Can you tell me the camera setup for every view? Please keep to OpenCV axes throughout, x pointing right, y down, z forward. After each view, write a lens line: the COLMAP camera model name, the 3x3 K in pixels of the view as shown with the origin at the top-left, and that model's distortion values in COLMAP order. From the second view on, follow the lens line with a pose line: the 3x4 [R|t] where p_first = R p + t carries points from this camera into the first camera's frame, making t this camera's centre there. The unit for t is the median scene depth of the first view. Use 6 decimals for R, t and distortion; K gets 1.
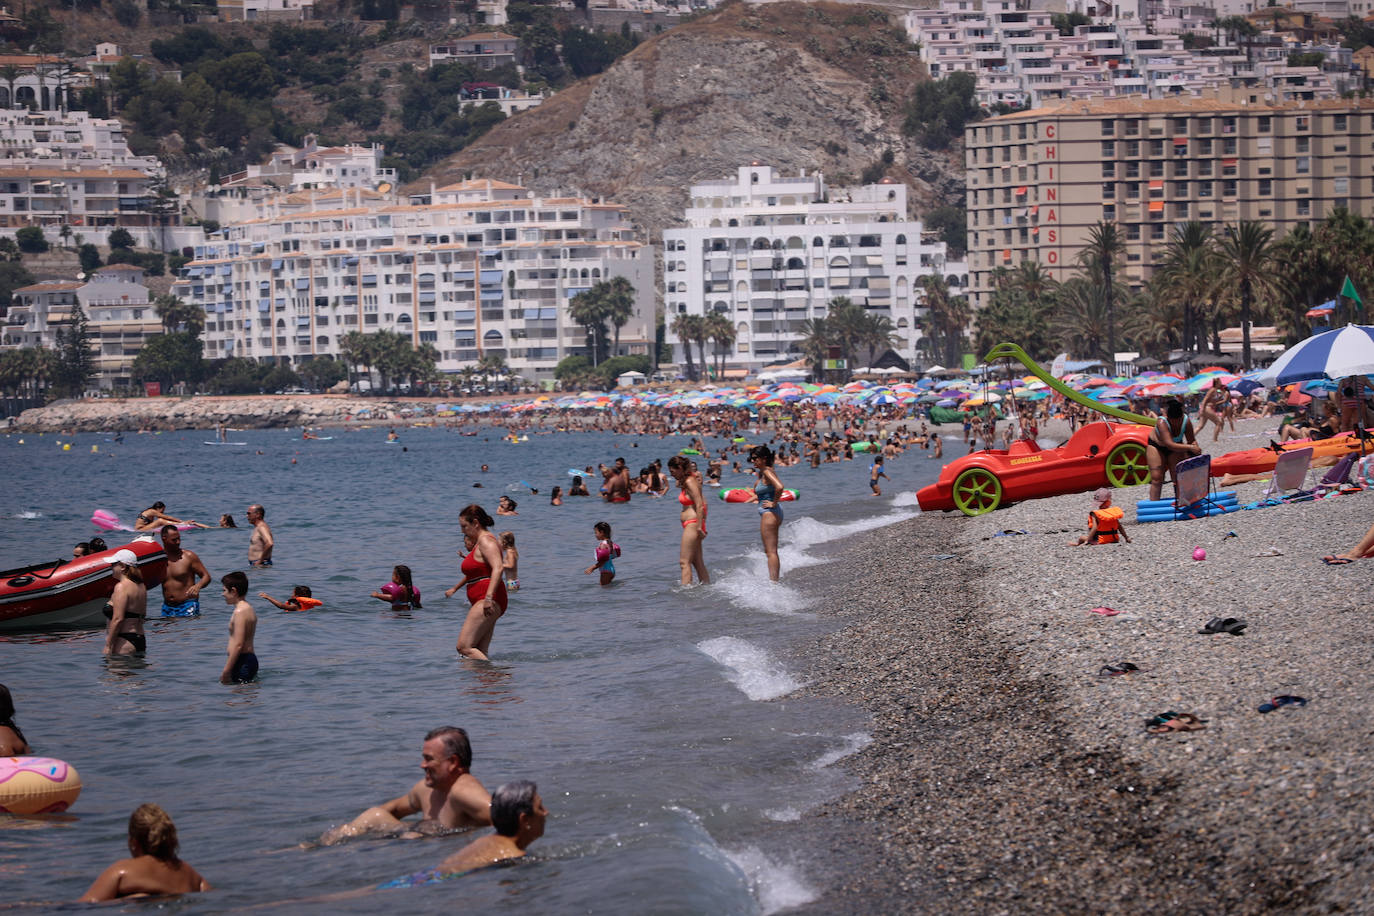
lens RADIAL K [[7727.8, 0, 688.2], [0, 7727.8, 495.9], [0, 0, 1]] dist [1.894606, -10.219064]
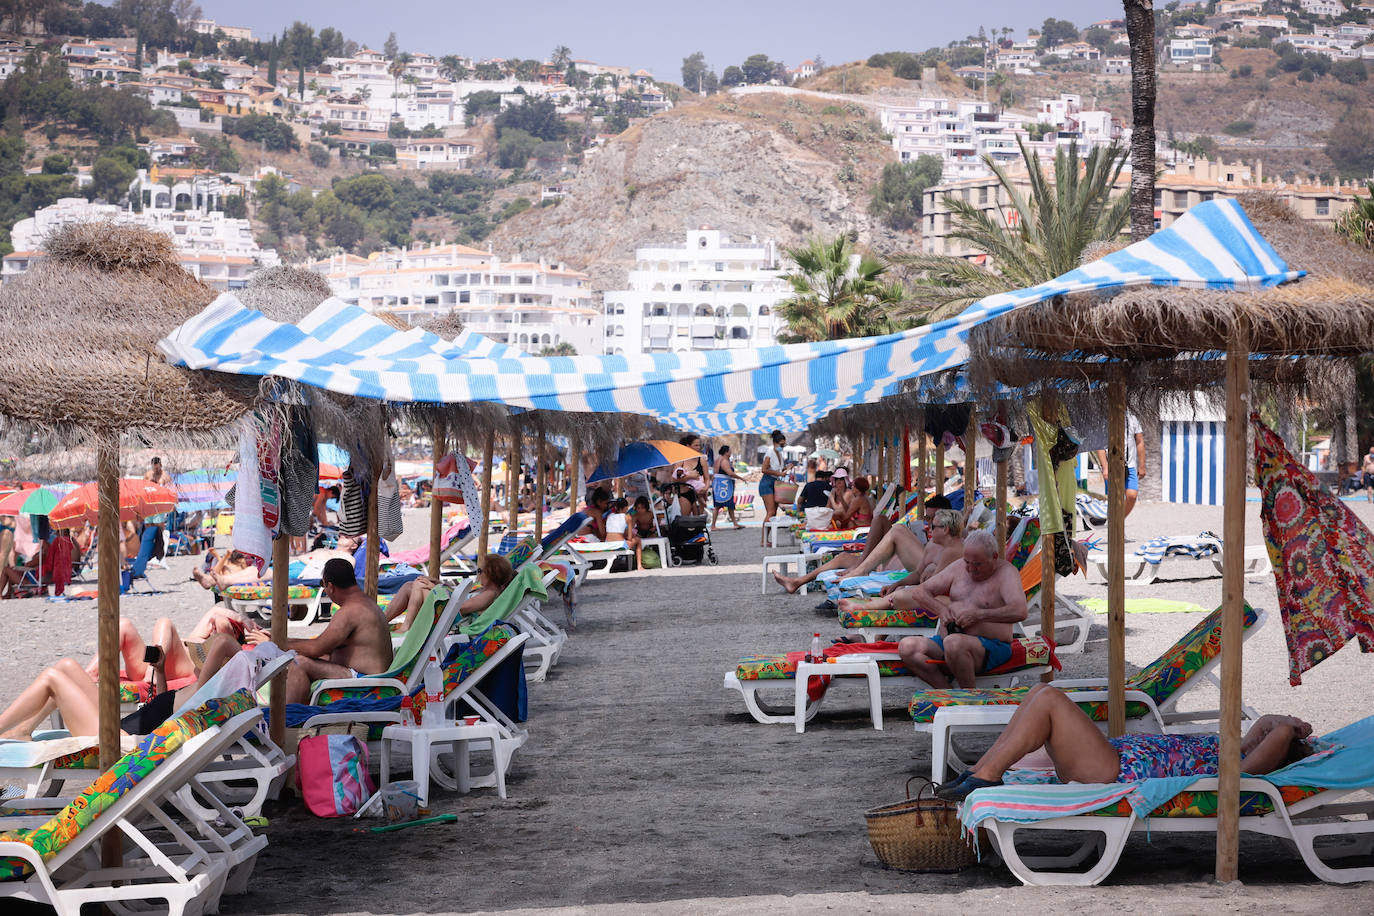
lens RADIAL K [[3798.0, 0, 687.0], [0, 3798.0, 458.0], [0, 0, 1]] dist [-0.196441, -0.463733]
pose [[0.998224, 0.042166, -0.042092, 0.026436], [-0.042710, 0.999014, -0.012127, -0.008651], [0.041539, 0.013904, 0.999040, 0.520141]]
